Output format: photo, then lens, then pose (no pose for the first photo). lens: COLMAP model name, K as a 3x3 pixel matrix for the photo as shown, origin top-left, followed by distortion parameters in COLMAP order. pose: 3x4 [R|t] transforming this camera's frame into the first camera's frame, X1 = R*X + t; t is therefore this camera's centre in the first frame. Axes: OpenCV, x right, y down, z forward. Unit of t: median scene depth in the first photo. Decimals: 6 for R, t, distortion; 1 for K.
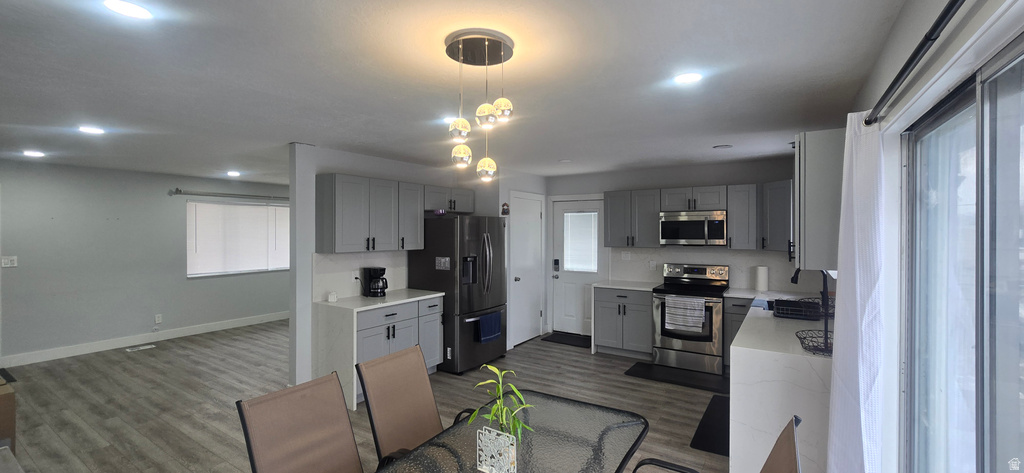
lens RADIAL K [[419.1, 0, 520.9], [0, 419.1, 236.6], [0, 0, 1]] dist [0.000658, -0.000476]
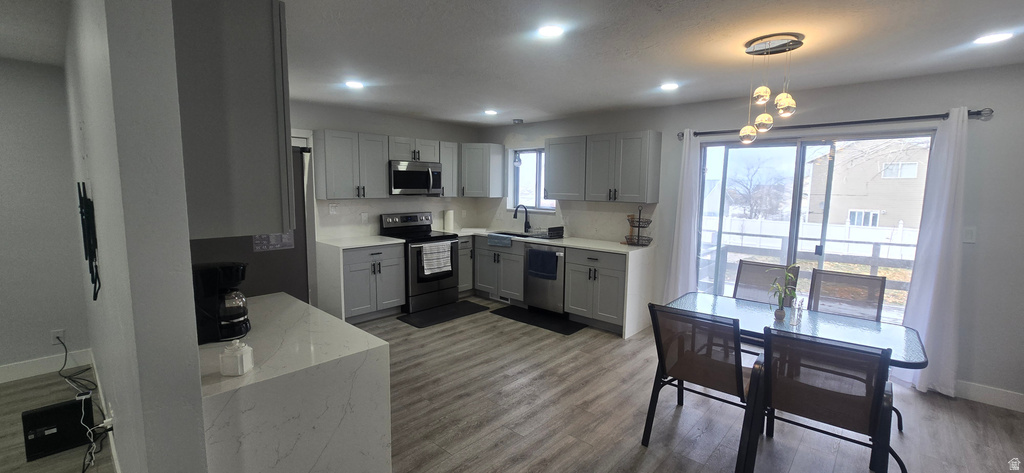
lens RADIAL K [[419.1, 0, 514.1], [0, 419.1, 234.8], [0, 0, 1]] dist [0.000658, -0.000476]
pose [[0.162134, -0.109839, 0.980636, -0.692920], [-0.010060, 0.993550, 0.112949, -0.001188], [-0.986717, -0.028178, 0.159984, 0.668789]]
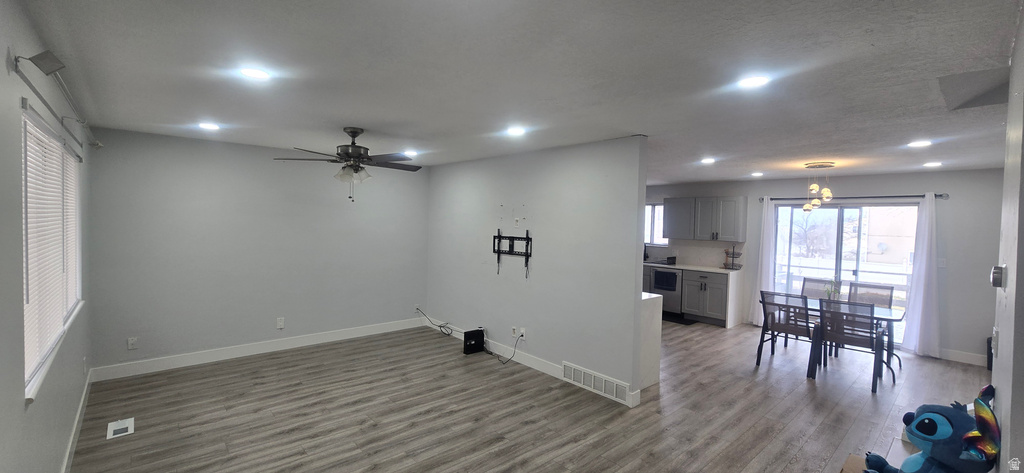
lens RADIAL K [[419.1, 0, 520.4], [0, 419.1, 234.6], [0, 0, 1]] dist [0.000658, -0.000476]
pose [[0.246603, -0.023134, 0.968840, -1.374501], [-0.023133, 0.999290, 0.029750, -0.021384], [-0.968840, -0.029749, 0.245893, 0.928160]]
